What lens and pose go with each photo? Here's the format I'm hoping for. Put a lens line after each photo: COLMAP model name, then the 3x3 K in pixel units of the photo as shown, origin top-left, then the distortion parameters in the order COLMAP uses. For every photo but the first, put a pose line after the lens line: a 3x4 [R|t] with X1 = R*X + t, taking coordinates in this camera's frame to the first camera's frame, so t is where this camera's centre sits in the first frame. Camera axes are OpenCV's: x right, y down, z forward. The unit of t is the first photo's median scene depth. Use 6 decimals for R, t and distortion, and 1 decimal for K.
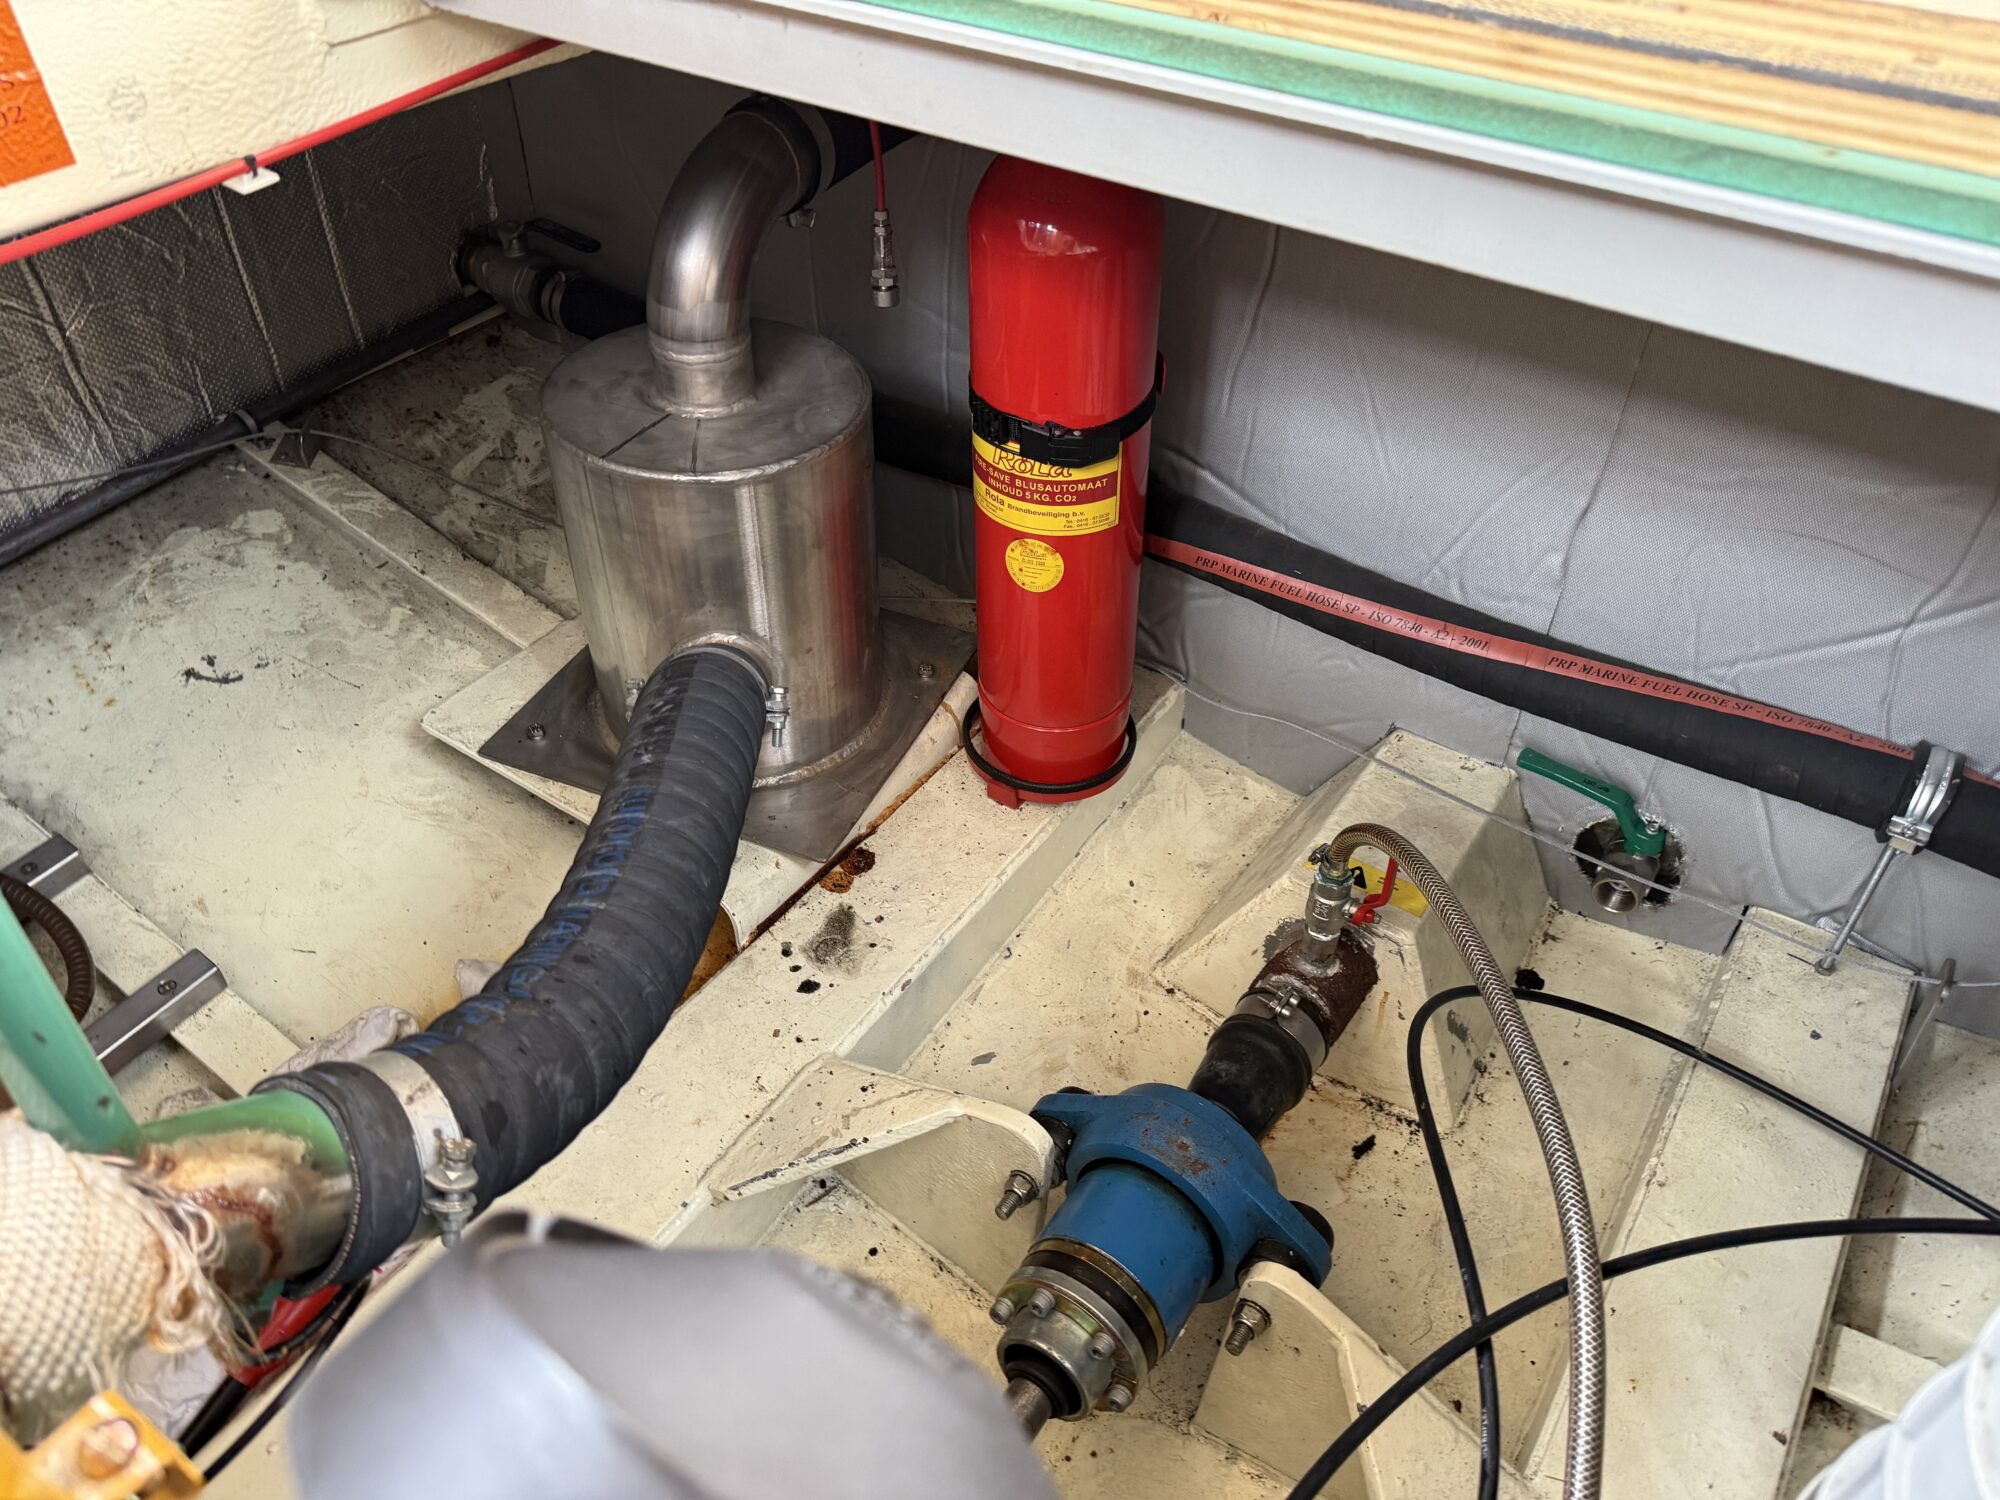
lens RADIAL K [[1387.1, 0, 1000.0], [0, 1387.1, 750.0], [0, 0, 1]] dist [0.088368, -0.144360]
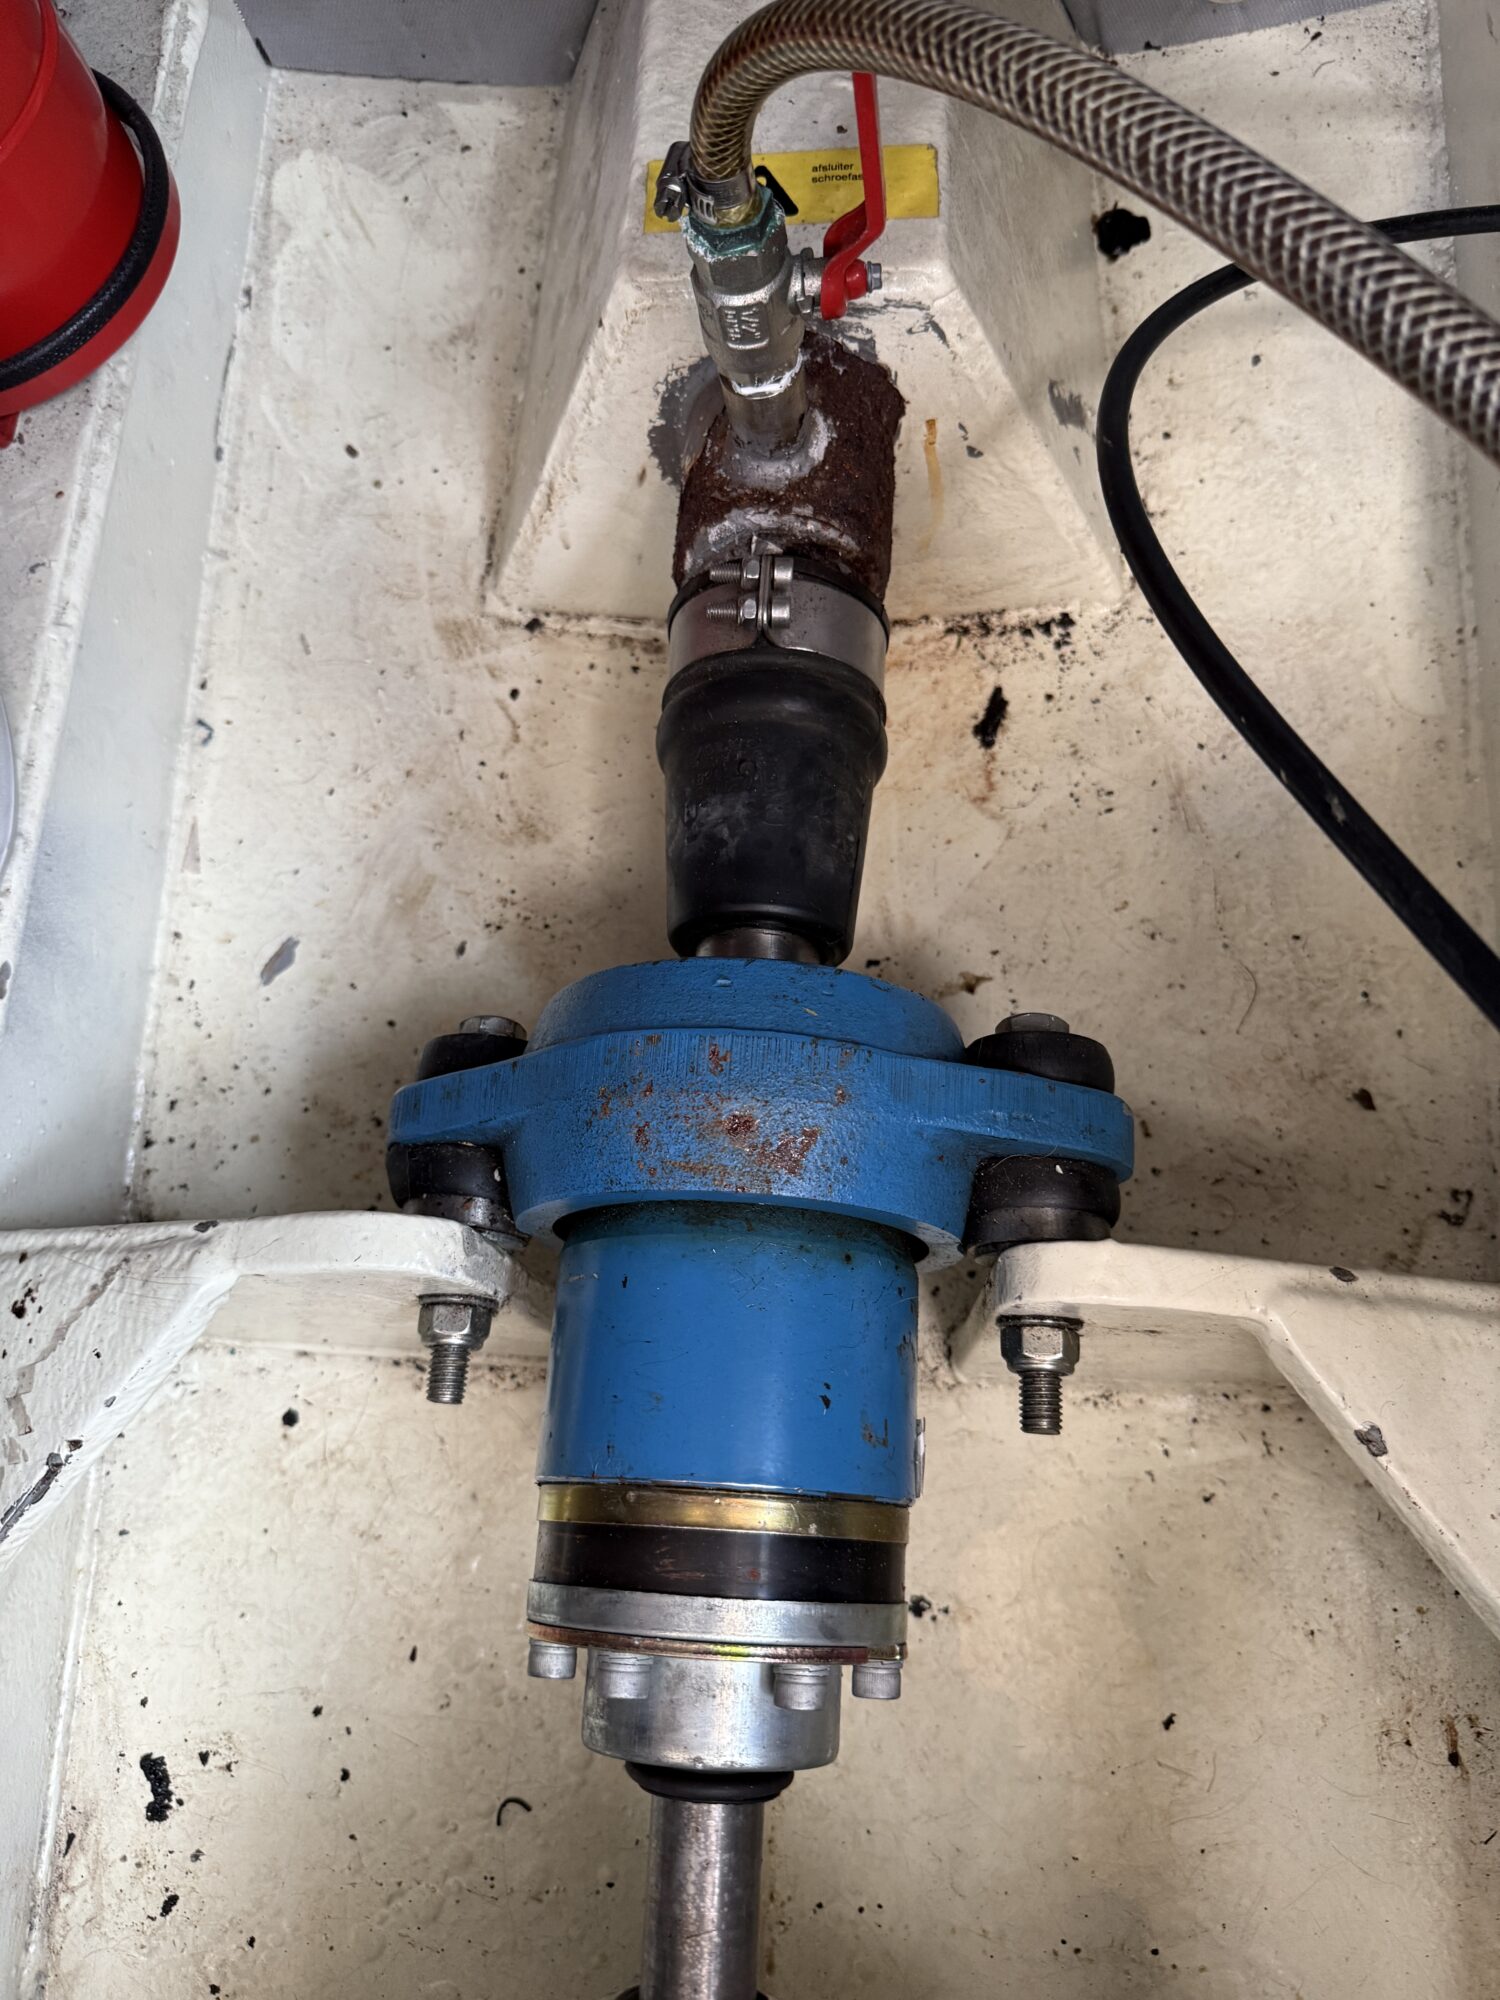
lens RADIAL K [[1398.1, 0, 744.9], [0, 1398.1, 985.7], [0, 0, 1]] dist [0.030655, -0.032973]
pose [[0.847483, -0.529838, 0.032329, 0.118067], [0.434432, 0.727299, 0.531323, 0.039105], [-0.305028, -0.436243, 0.846552, 0.575527]]
